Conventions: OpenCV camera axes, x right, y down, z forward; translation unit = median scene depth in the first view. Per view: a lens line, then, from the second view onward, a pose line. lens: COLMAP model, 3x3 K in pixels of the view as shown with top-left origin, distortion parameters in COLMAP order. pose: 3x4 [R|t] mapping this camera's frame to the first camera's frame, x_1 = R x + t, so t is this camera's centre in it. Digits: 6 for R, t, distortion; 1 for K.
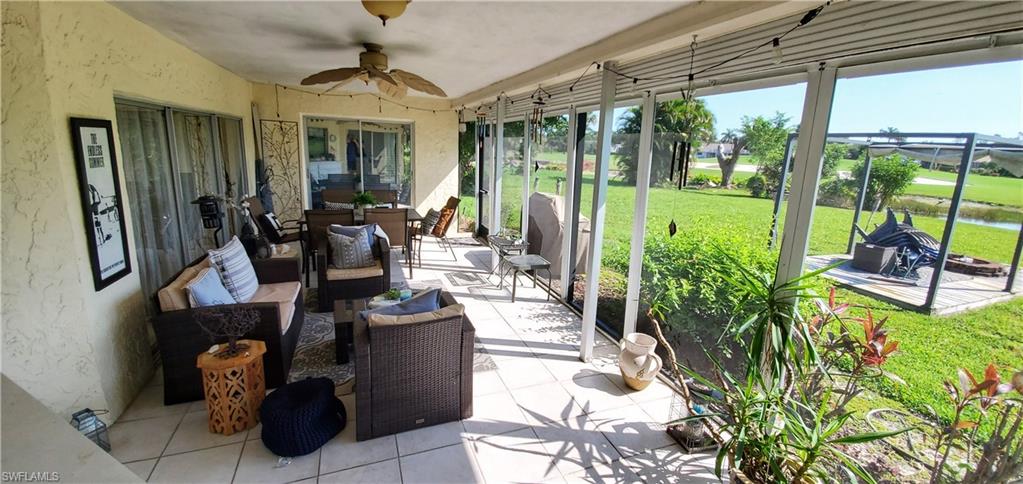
lens RADIAL K [[401.6, 0, 510.1], [0, 401.6, 228.7], [0, 0, 1]] dist [-0.006974, -0.000238]
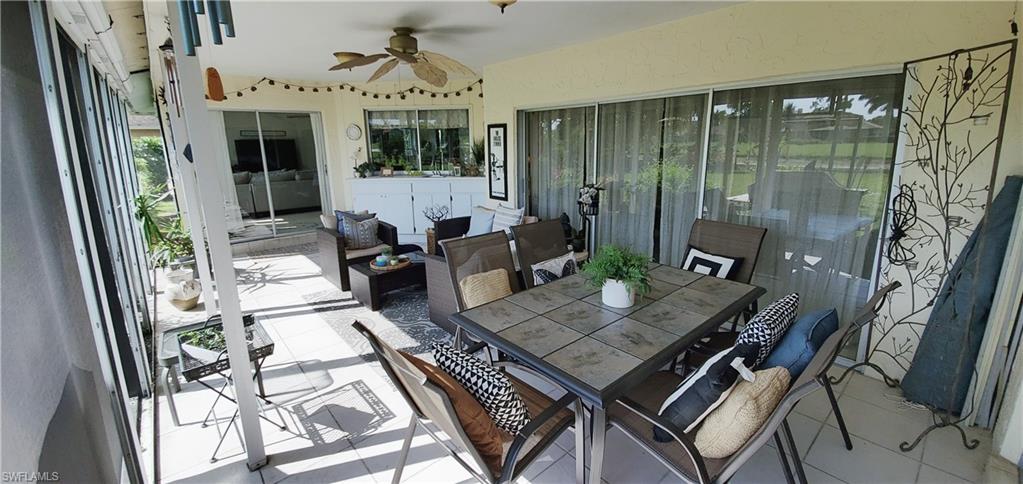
lens RADIAL K [[401.6, 0, 510.1], [0, 401.6, 228.7], [0, 0, 1]] dist [-0.006974, -0.000238]
pose [[-0.941216, 0.038842, -0.335564, -0.298583], [-0.097742, 0.919561, 0.380597, -0.524767], [0.323355, 0.391023, -0.861709, 2.785073]]
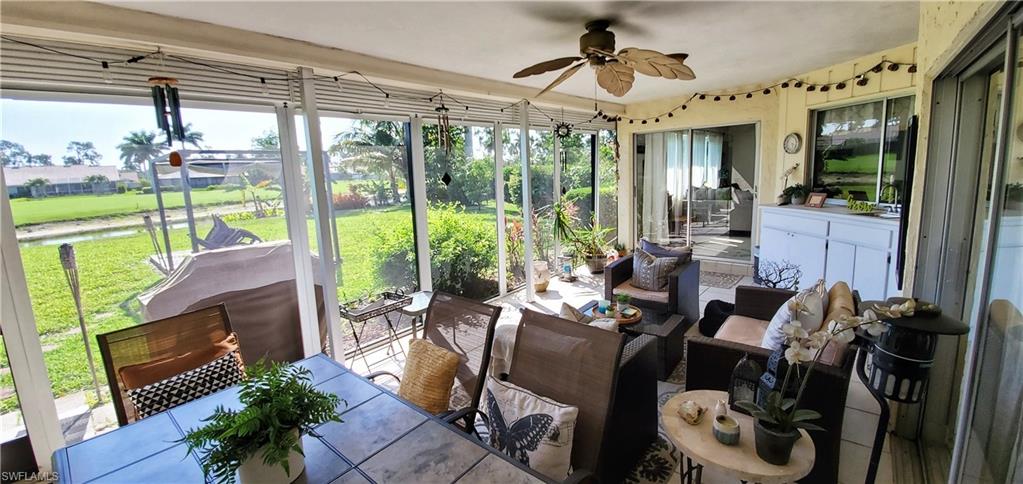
lens RADIAL K [[401.6, 0, 510.1], [0, 401.6, 228.7], [0, 0, 1]] dist [-0.006974, -0.000238]
pose [[-0.484600, -0.151231, 0.861564, -1.259129], [0.195357, 0.941353, 0.275118, -0.420578], [-0.852642, 0.301634, -0.426636, 2.084958]]
